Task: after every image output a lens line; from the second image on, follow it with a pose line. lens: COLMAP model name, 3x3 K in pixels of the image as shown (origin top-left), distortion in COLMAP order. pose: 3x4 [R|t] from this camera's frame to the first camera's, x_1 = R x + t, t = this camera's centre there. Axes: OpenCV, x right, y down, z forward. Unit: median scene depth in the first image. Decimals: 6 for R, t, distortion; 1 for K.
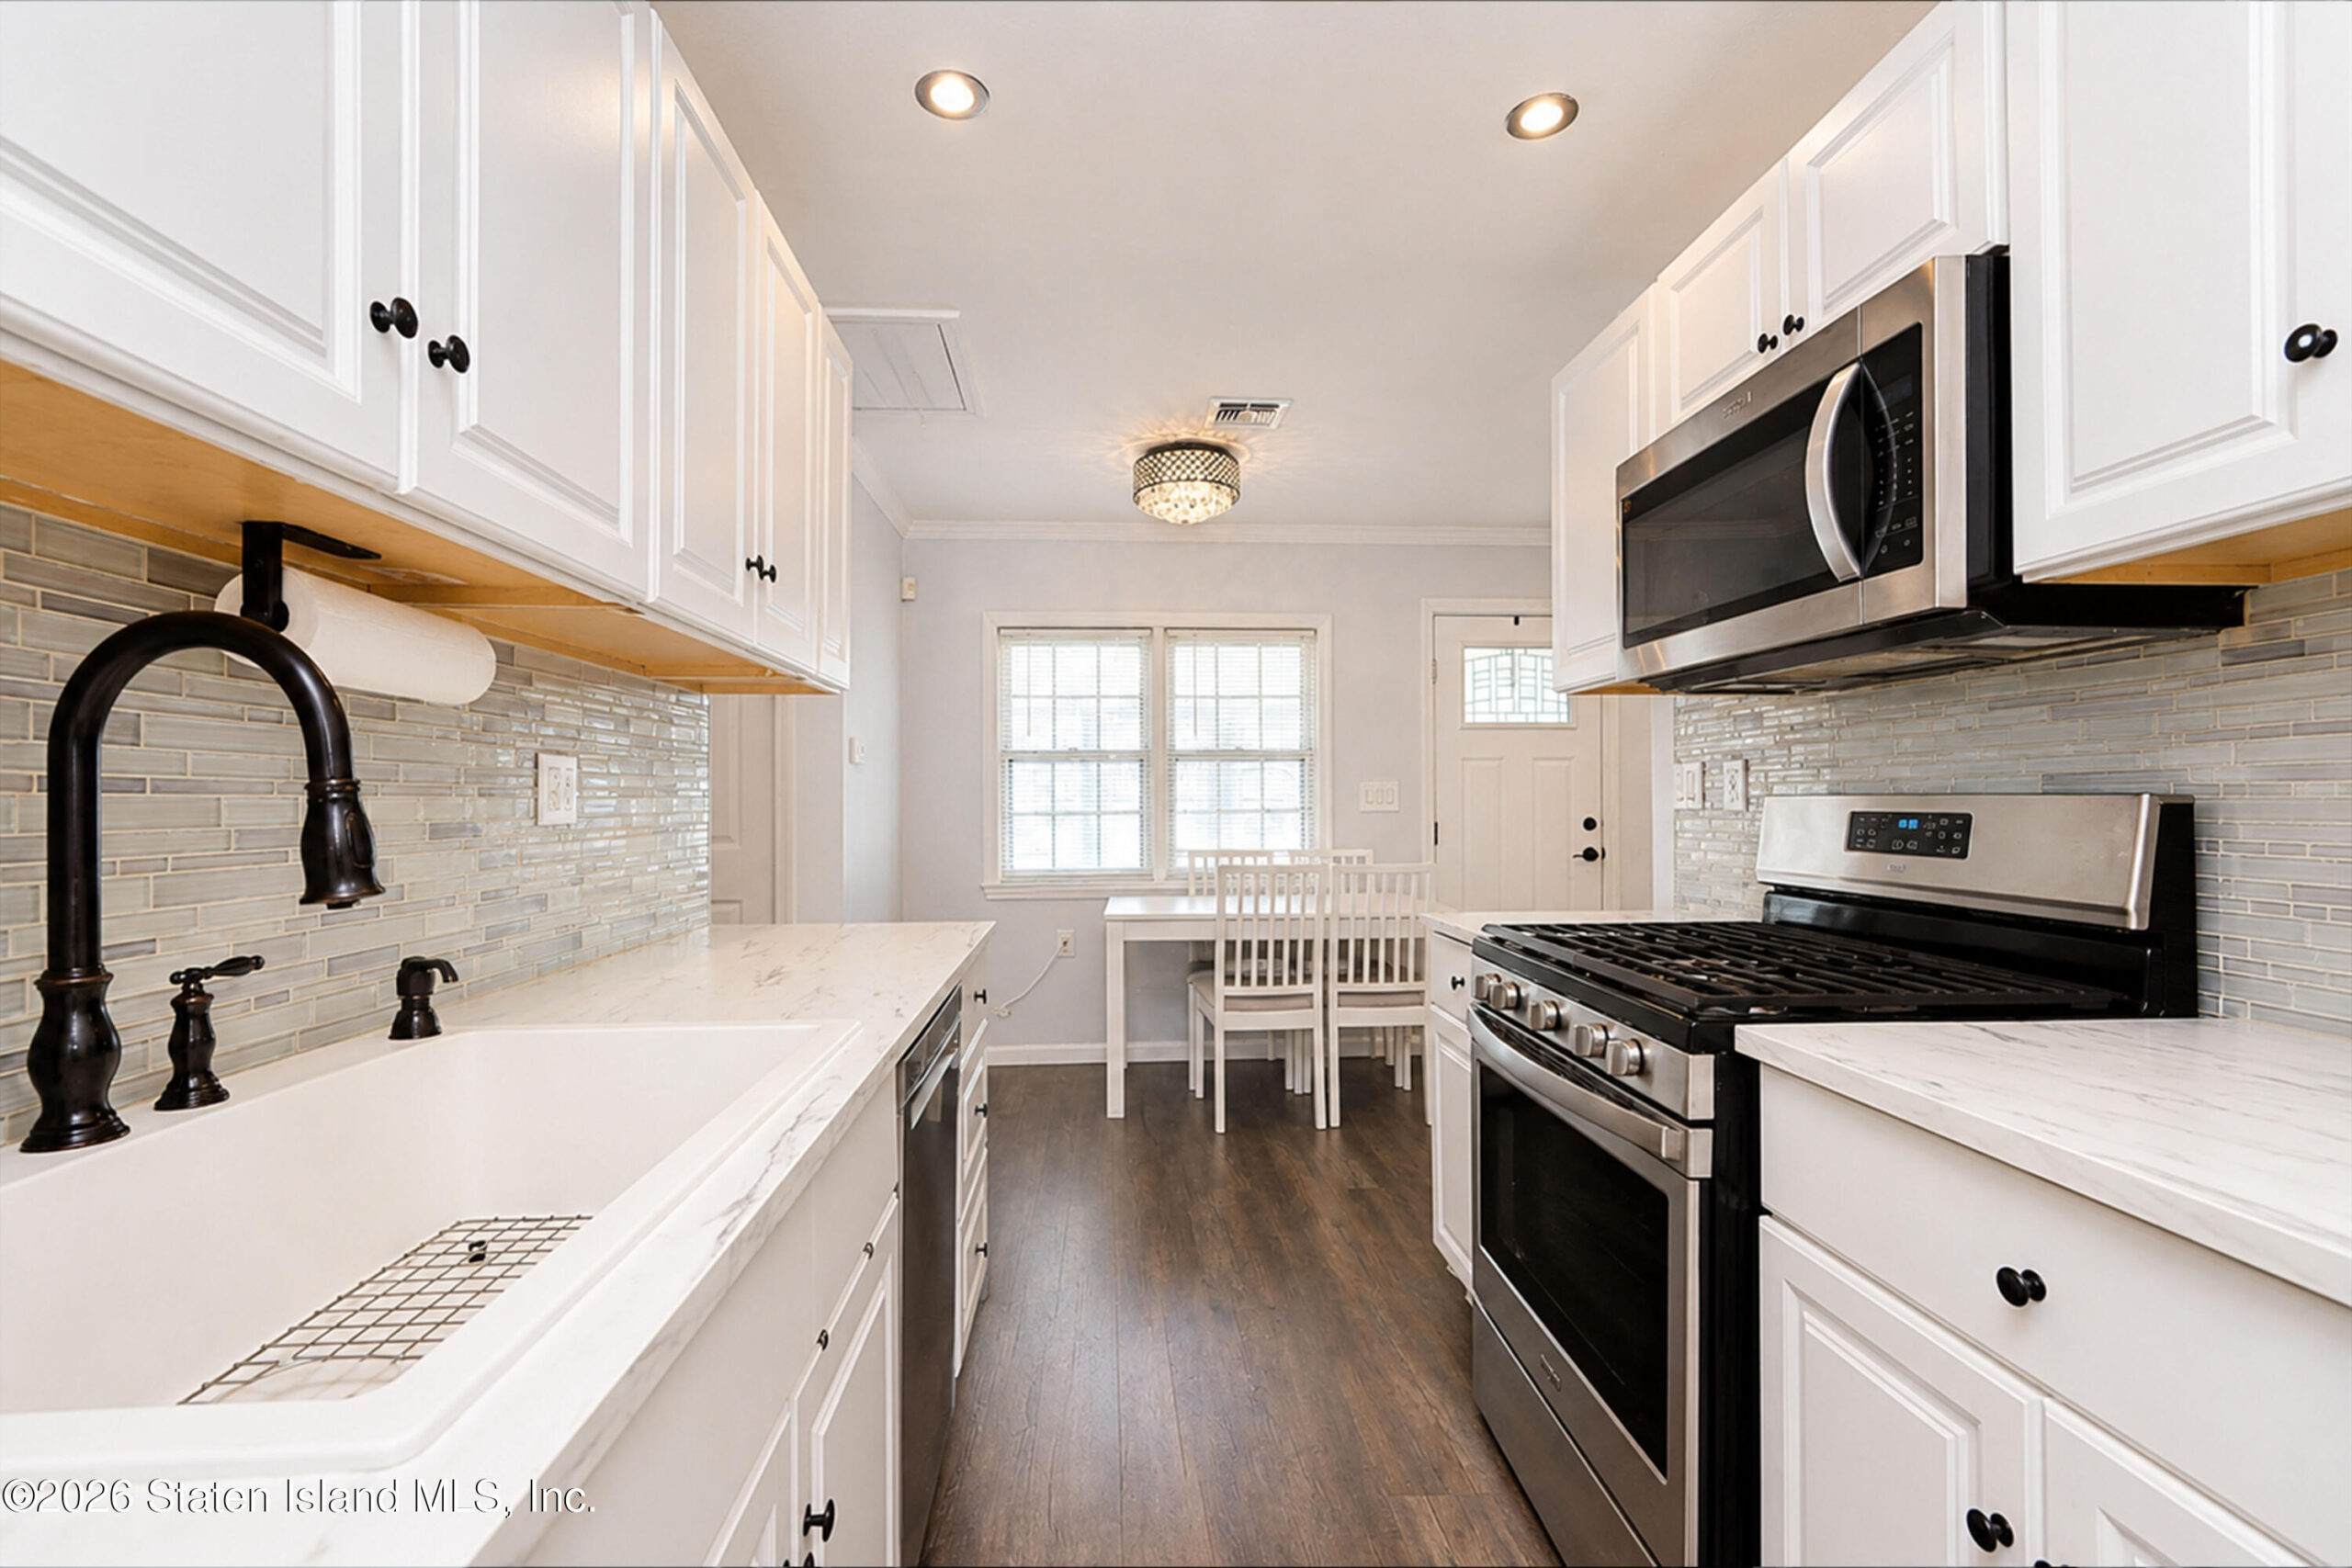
lens RADIAL K [[1062.4, 0, 1168.6], [0, 1062.4, 794.7], [0, 0, 1]] dist [-0.019479, 0.001975]
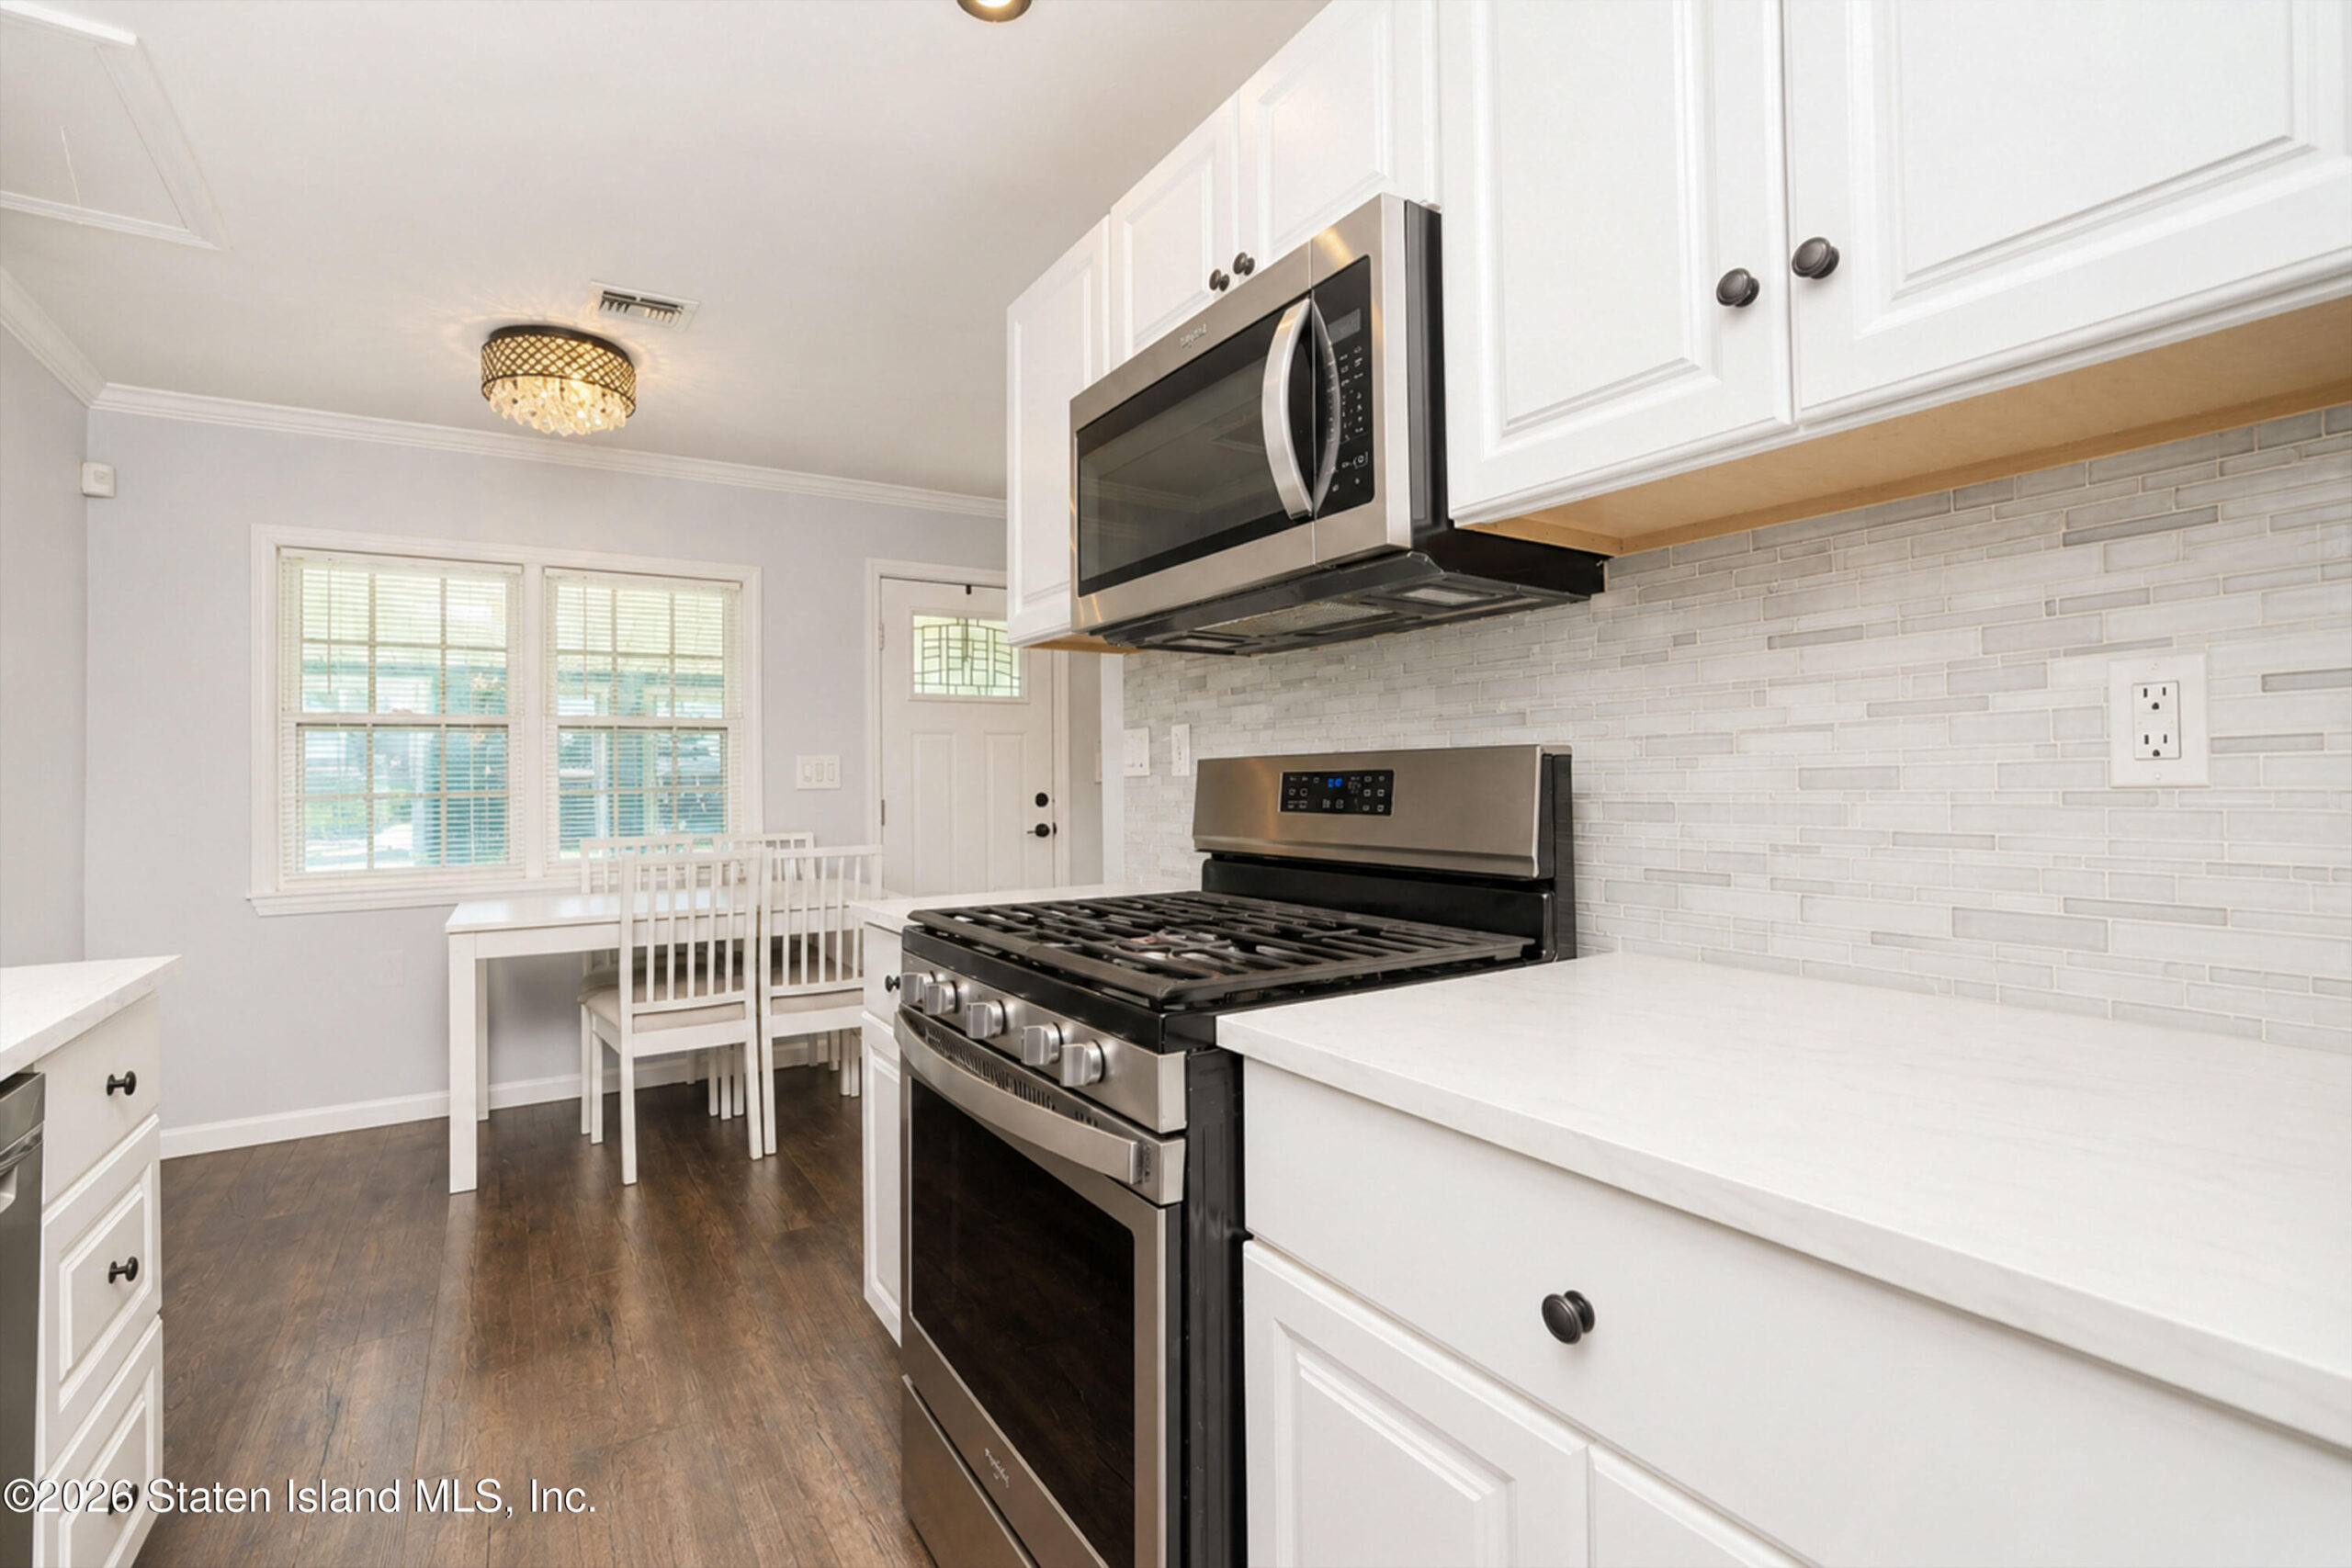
lens RADIAL K [[1062.4, 0, 1182.3], [0, 1062.4, 772.2], [0, 0, 1]] dist [-0.019479, 0.001975]
pose [[0.871932, -0.002145, 0.489623, 0.057217], [0.006063, 0.999961, -0.006417, 0.017766], [-0.489590, 0.008564, 0.871911, 0.148831]]
